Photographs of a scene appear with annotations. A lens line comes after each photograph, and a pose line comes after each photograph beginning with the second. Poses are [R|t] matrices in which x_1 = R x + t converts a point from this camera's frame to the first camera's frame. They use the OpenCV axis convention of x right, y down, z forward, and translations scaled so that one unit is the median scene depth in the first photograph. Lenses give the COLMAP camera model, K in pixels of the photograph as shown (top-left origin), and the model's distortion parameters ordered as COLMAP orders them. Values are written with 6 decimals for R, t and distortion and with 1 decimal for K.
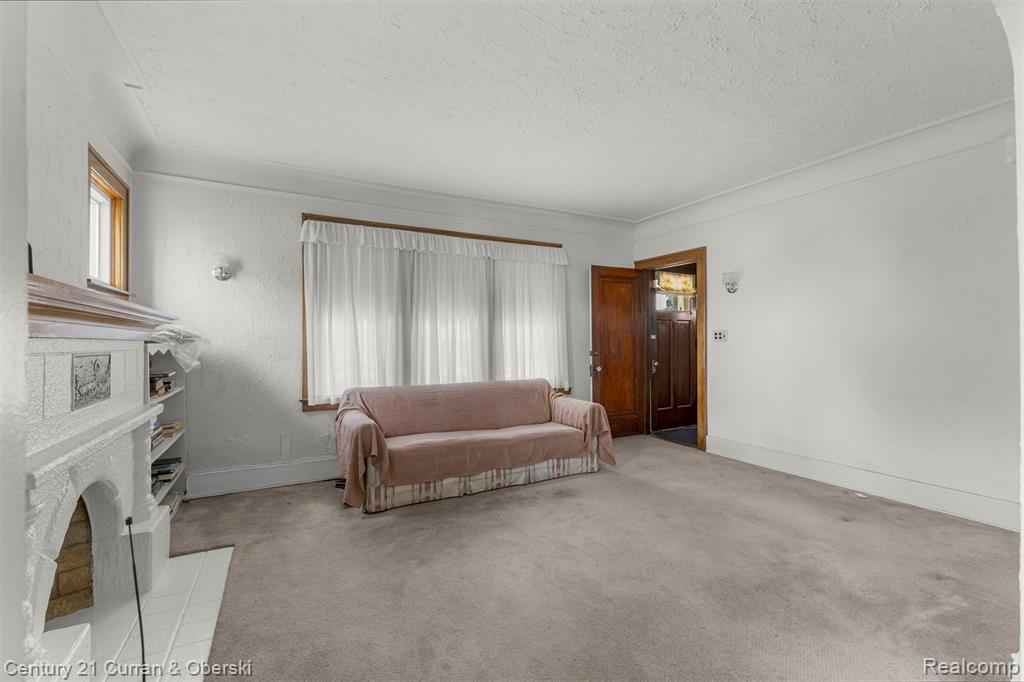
lens RADIAL K [[438.6, 0, 514.1], [0, 438.6, 341.1], [0, 0, 1]] dist [0.006860, -0.000150]
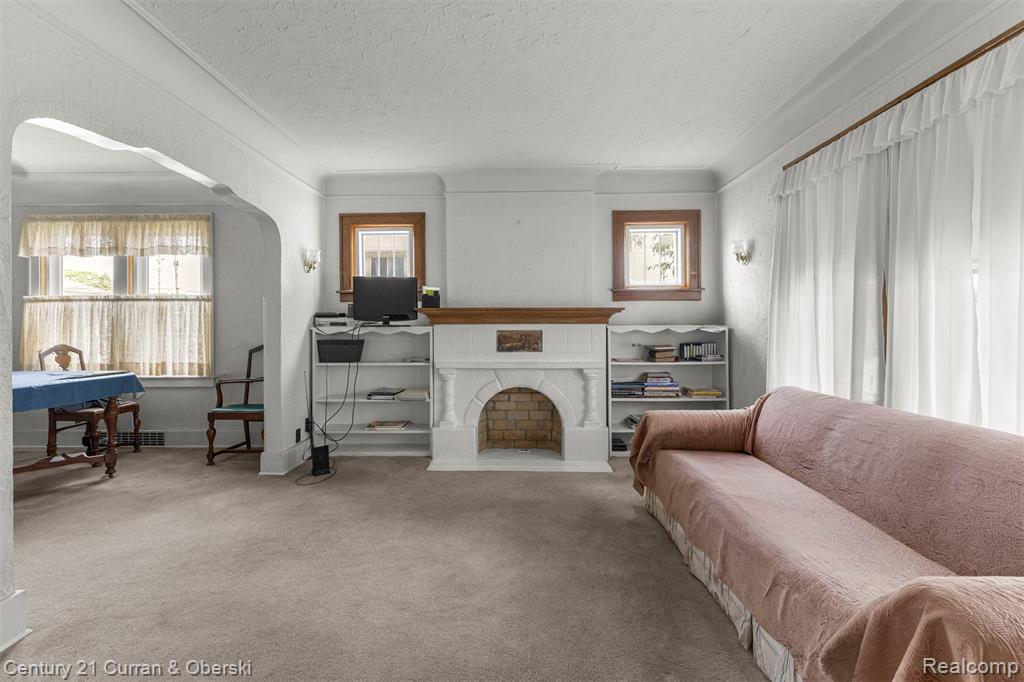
lens RADIAL K [[444.0, 0, 513.2], [0, 444.0, 330.8], [0, 0, 1]] dist [0.000889, 0.000010]
pose [[-0.483164, 0.008866, -0.875485, 0.530515], [0.003760, 0.999961, 0.008052, 0.007043], [0.875522, 0.000599, -0.483178, 1.024845]]
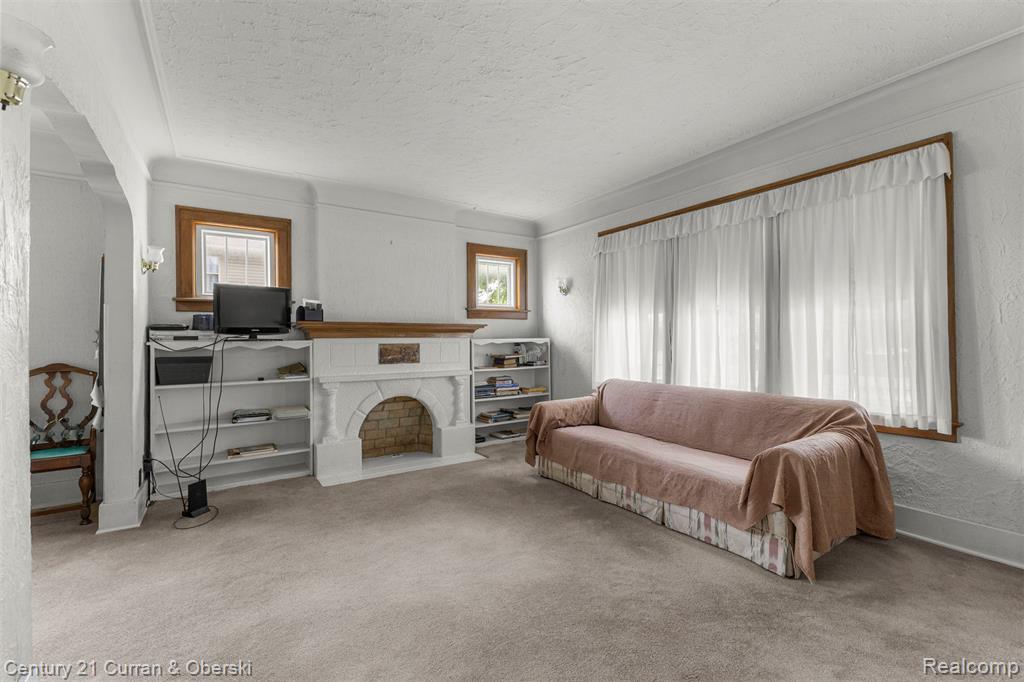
lens RADIAL K [[438.6, 0, 514.1], [0, 438.6, 341.1], [0, 0, 1]] dist [0.006860, -0.000150]
pose [[0.100368, 0.006240, -0.994931, 0.769795], [0.006104, 0.999958, 0.006887, 0.001499], [0.994932, -0.006764, 0.100325, 0.684582]]
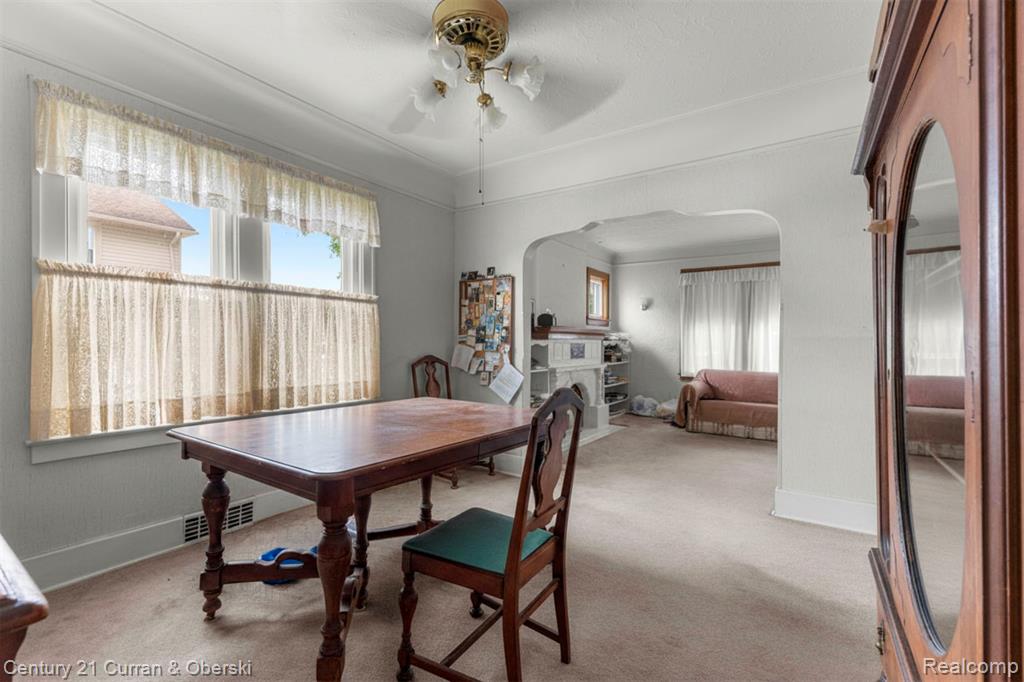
lens RADIAL K [[447.3, 0, 512.0], [0, 447.3, 341.0], [0, 0, 1]] dist [0.015063, 0.000011]
pose [[0.464712, 0.006571, -0.885437, 0.874754], [-0.013502, 0.999909, 0.000334, 0.009136], [0.885359, 0.011800, 0.464758, -0.489477]]
